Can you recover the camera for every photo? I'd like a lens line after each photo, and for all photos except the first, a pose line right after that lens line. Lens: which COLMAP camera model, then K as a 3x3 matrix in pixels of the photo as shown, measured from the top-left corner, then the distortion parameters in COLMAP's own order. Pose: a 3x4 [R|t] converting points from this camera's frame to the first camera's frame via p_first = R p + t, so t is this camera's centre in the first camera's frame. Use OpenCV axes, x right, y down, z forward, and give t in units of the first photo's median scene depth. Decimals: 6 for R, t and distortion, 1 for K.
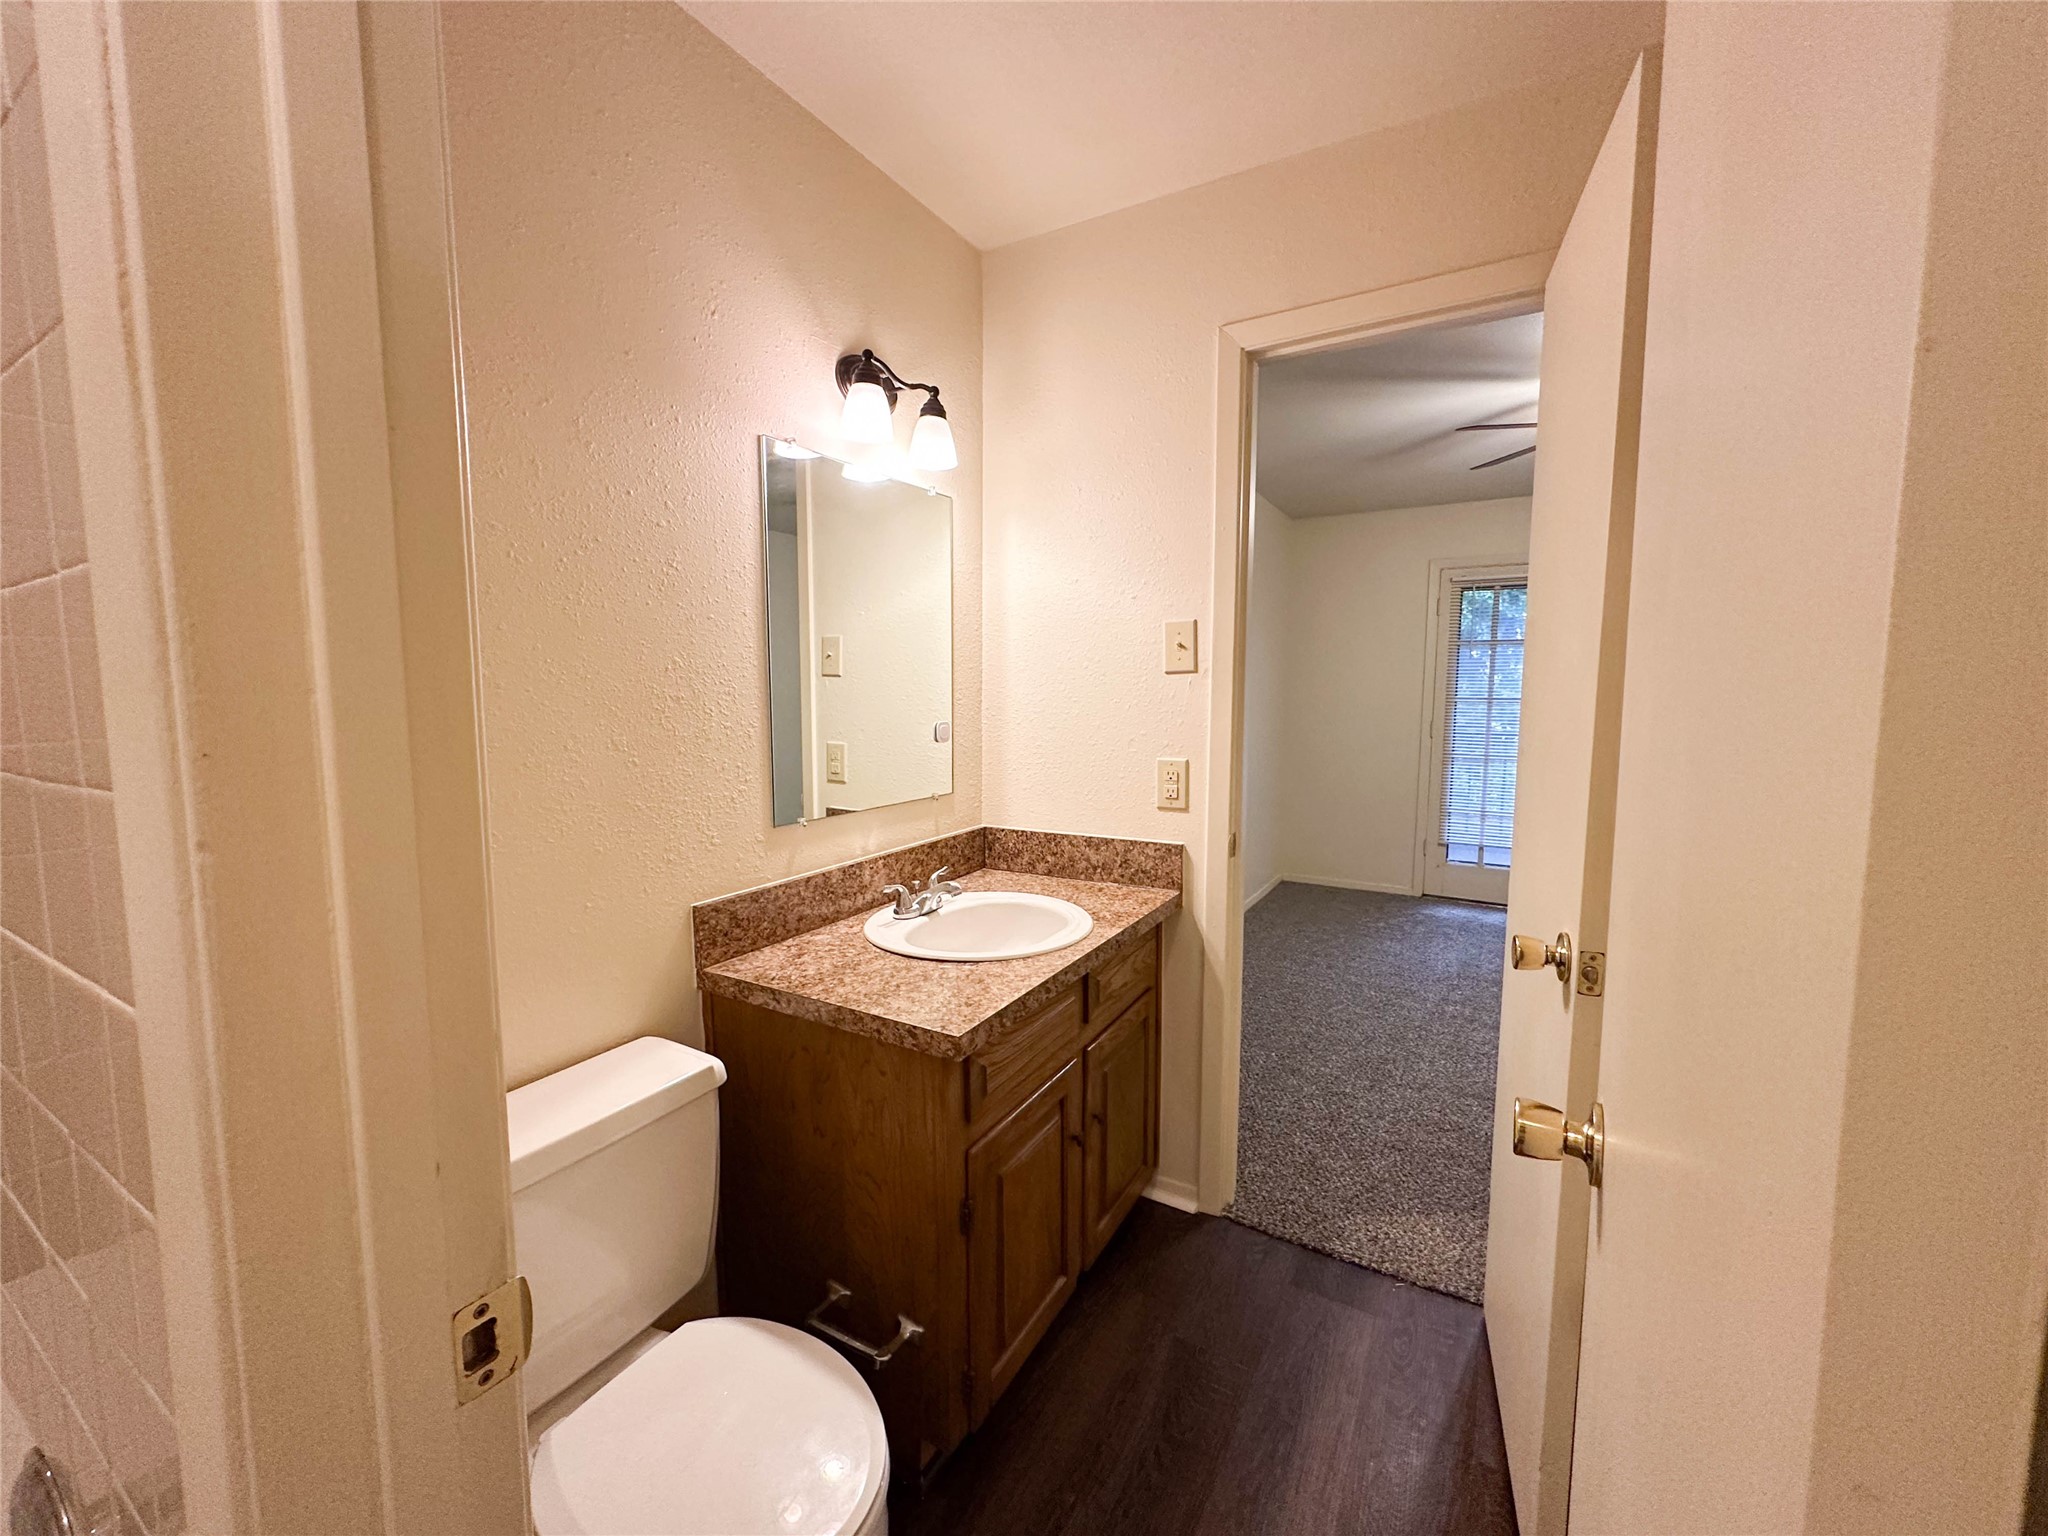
lens RADIAL K [[834.6, 0, 1018.0], [0, 834.6, 771.4], [0, 0, 1]] dist [-0.000889, -0.000426]
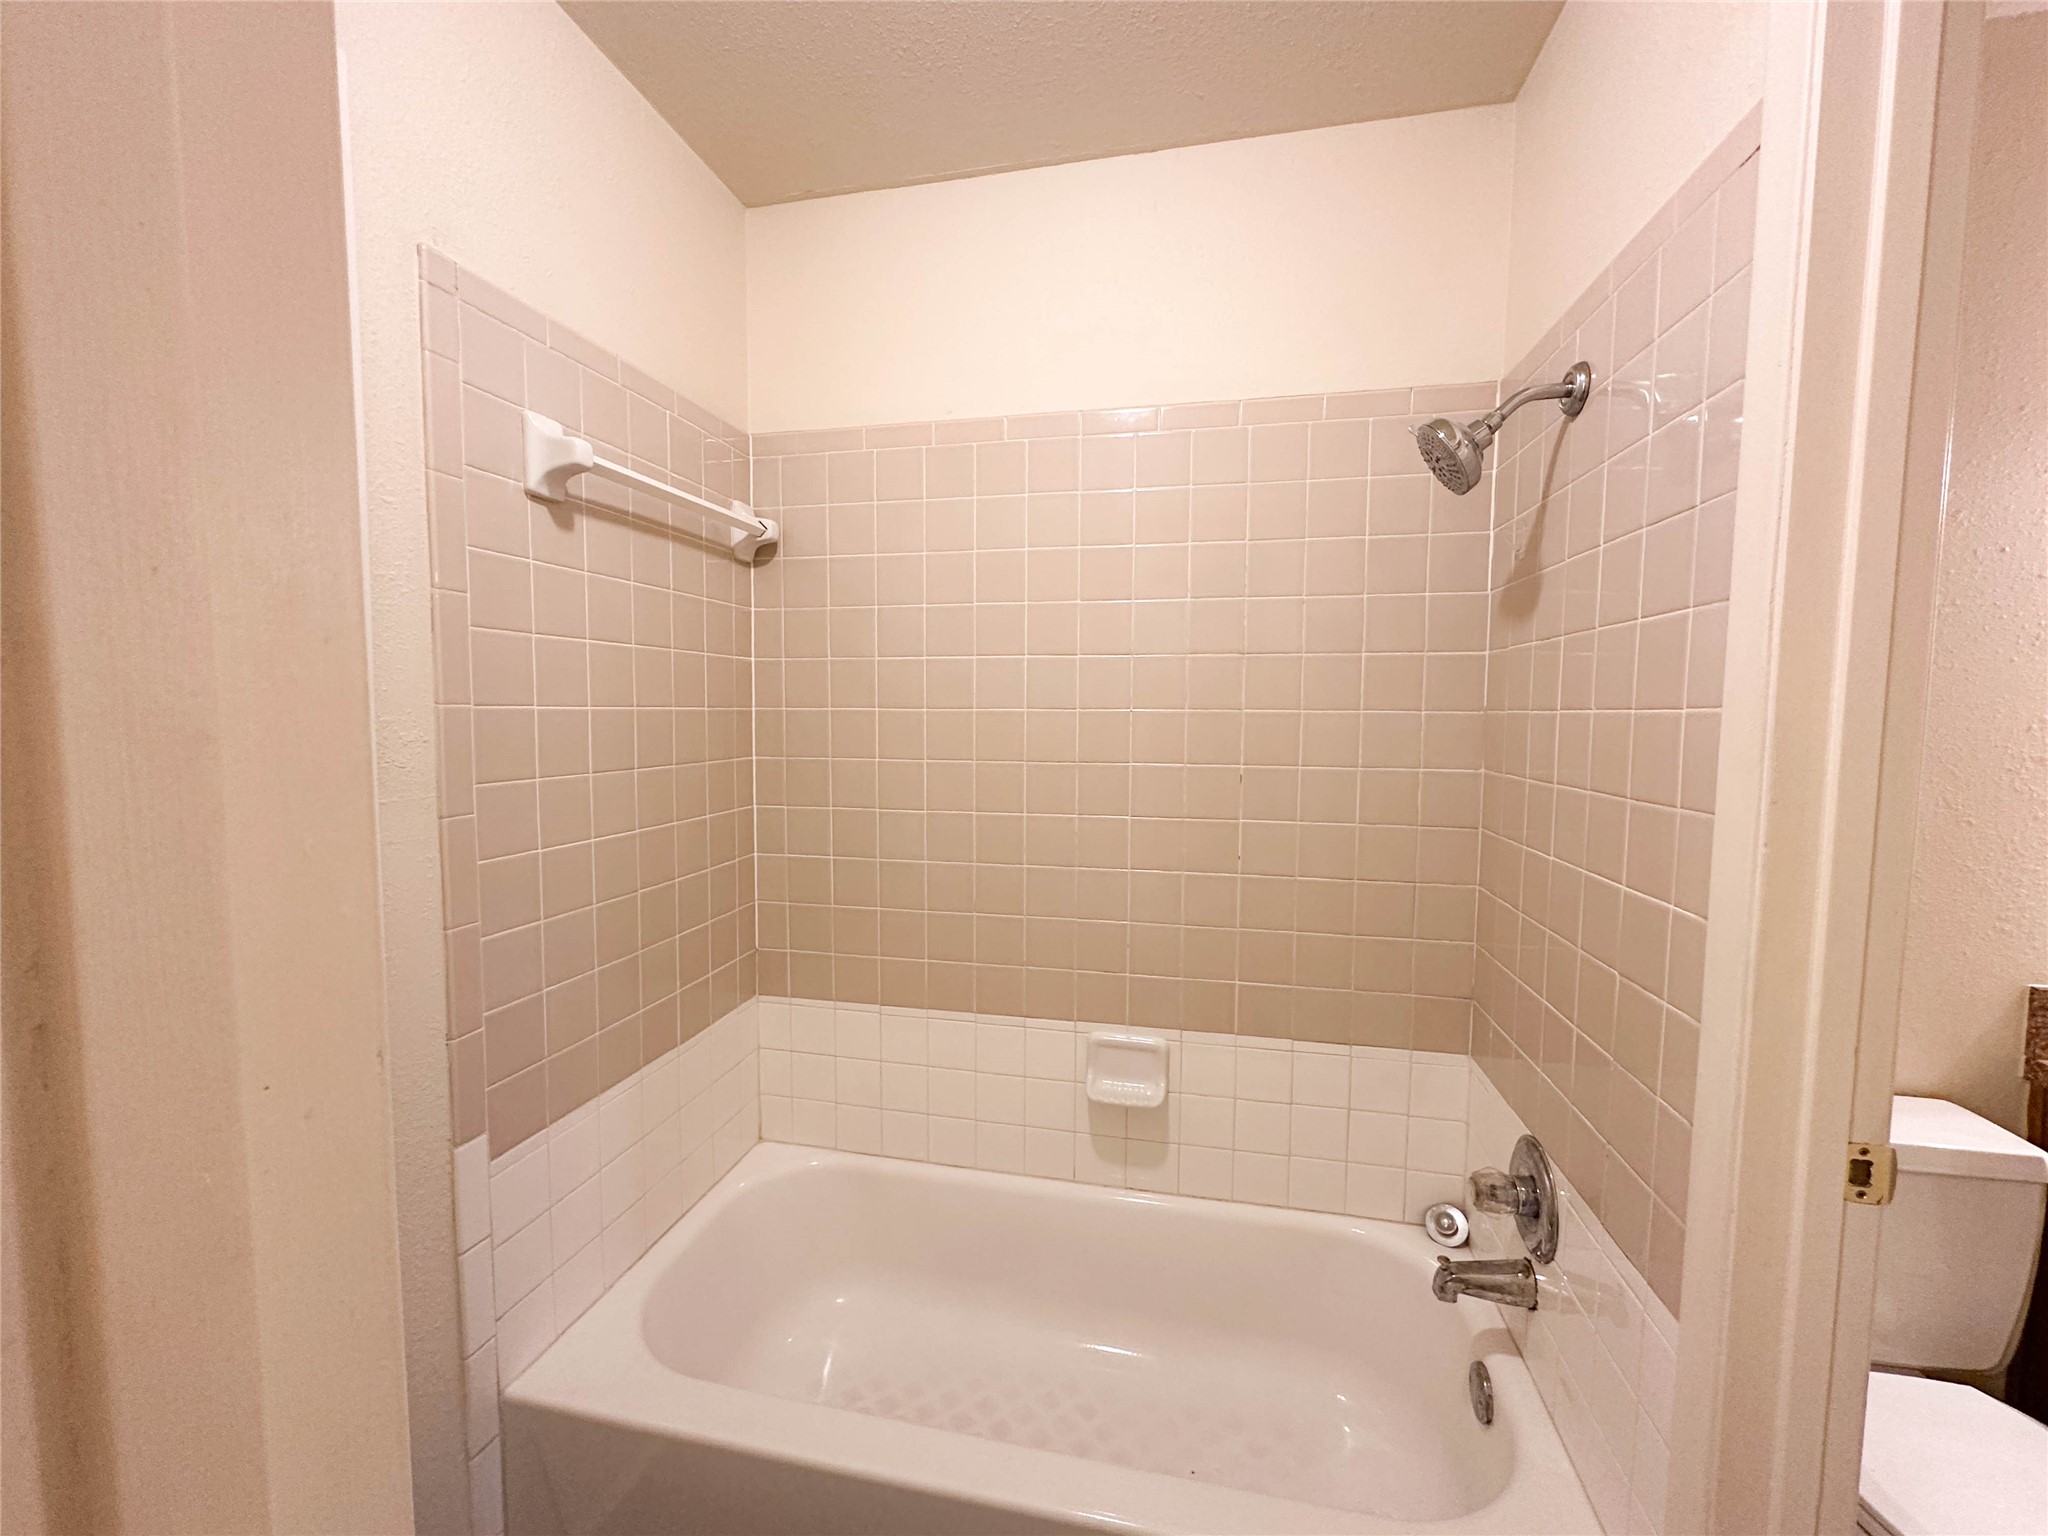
lens RADIAL K [[834.6, 0, 1018.0], [0, 834.6, 771.4], [0, 0, 1]] dist [-0.000889, -0.000426]
pose [[0.321563, 0.071857, -0.944158, 0.113819], [-0.100884, 0.994041, 0.041295, 0.002256], [0.941499, 0.081971, 0.326896, -0.423623]]
